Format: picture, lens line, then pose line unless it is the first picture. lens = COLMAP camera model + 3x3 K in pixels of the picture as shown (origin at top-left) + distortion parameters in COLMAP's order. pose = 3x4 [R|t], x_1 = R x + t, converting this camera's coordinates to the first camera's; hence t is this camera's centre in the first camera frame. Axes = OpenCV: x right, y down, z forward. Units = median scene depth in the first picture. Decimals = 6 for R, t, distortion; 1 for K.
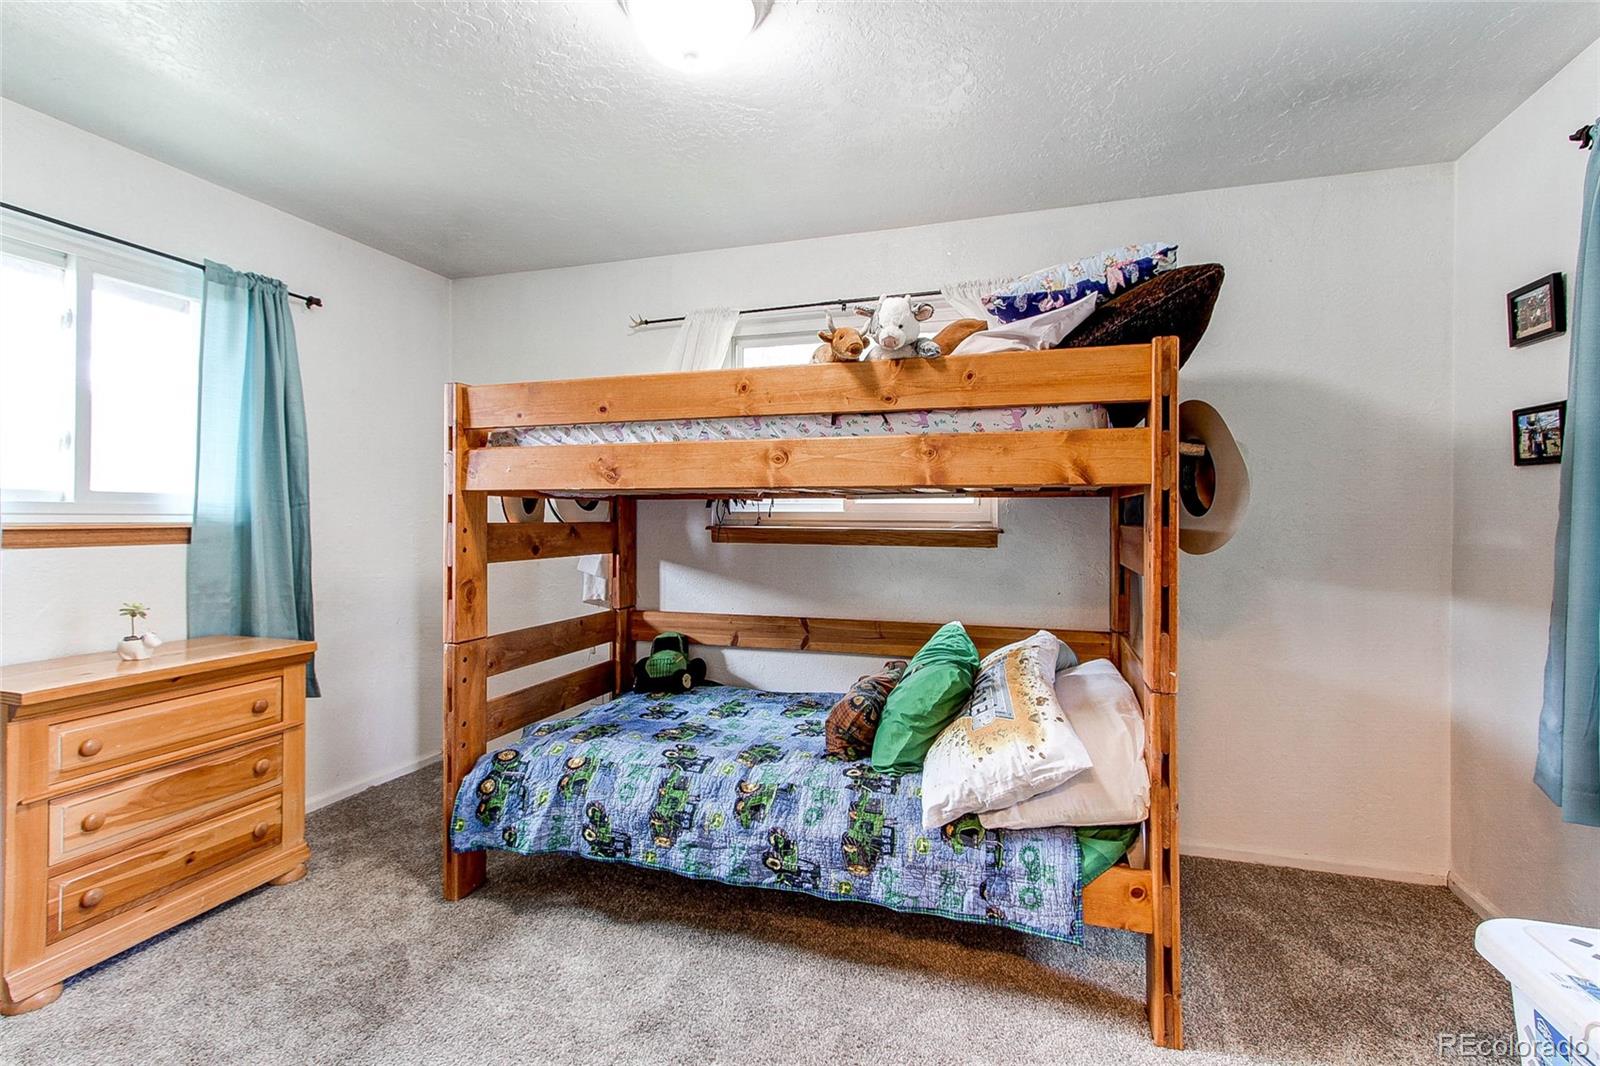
lens RADIAL K [[756.5, 0, 795.0], [0, 756.5, 535.8], [0, 0, 1]] dist [0.000543, 0.003588]
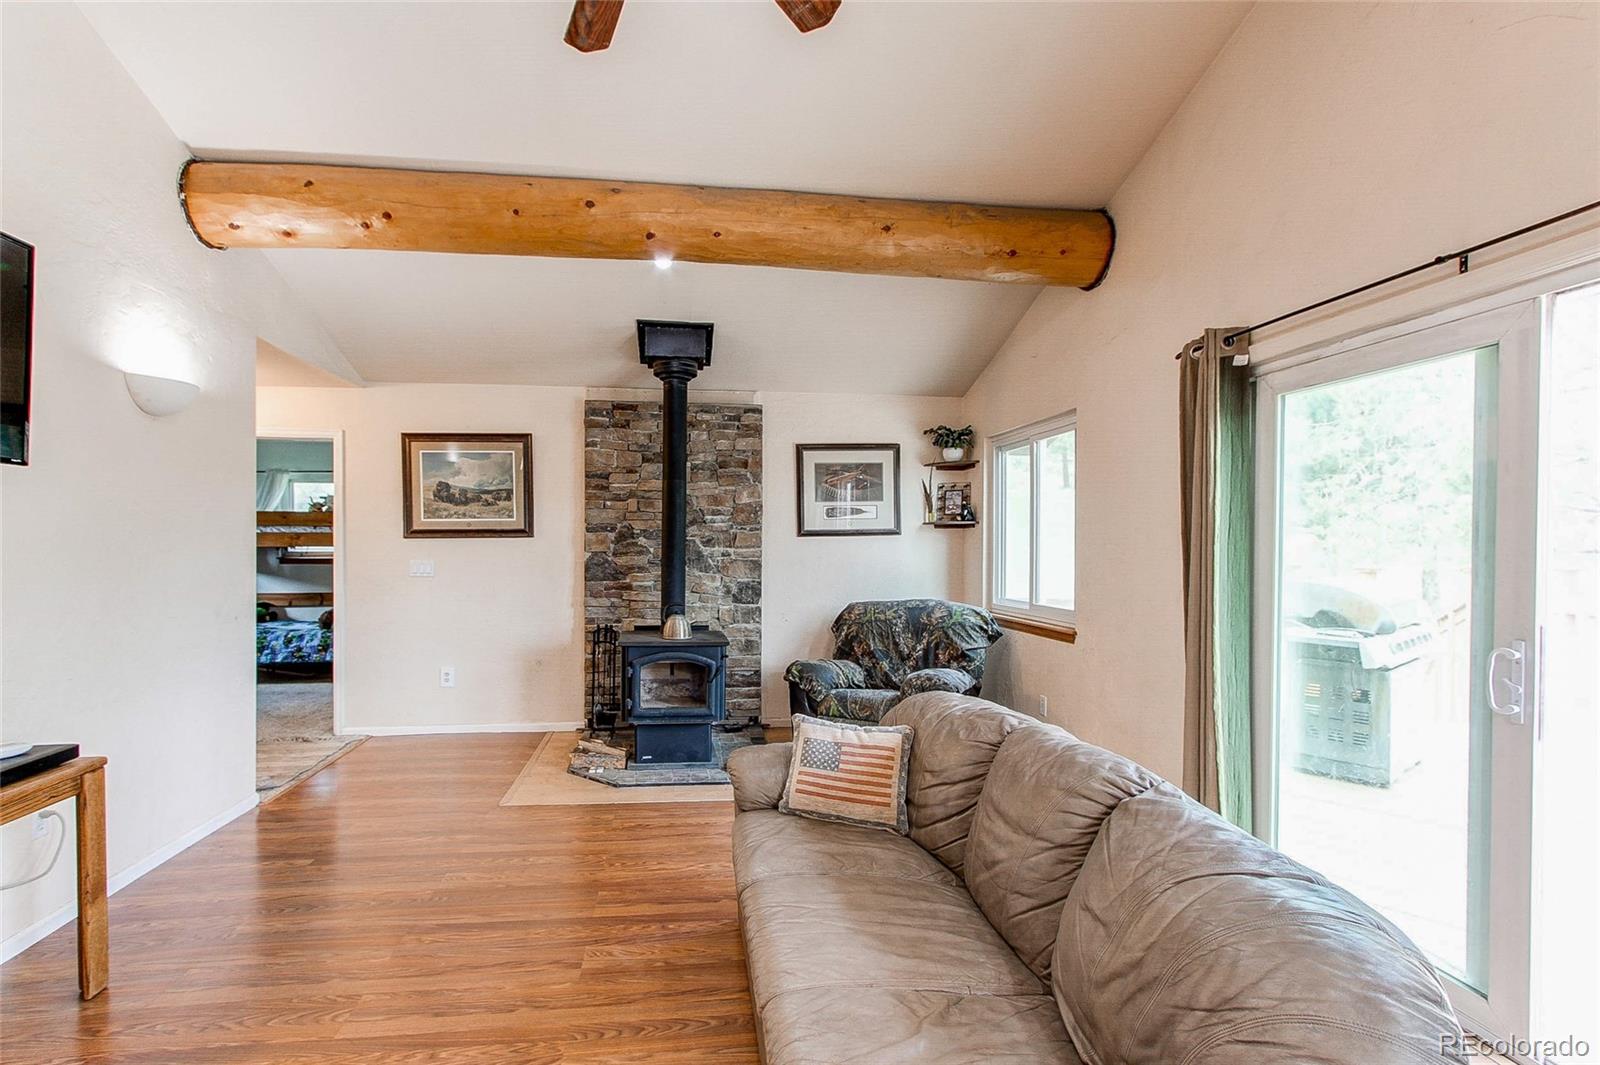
lens RADIAL K [[756.5, 0, 754.1], [0, 756.5, 551.3], [0, 0, 1]] dist [0.000543, 0.003588]
pose [[0.914035, -0.003864, 0.405617, 0.466703], [0.008917, 0.999904, -0.010569, 0.011727], [-0.405537, 0.013277, 0.913982, -2.911451]]
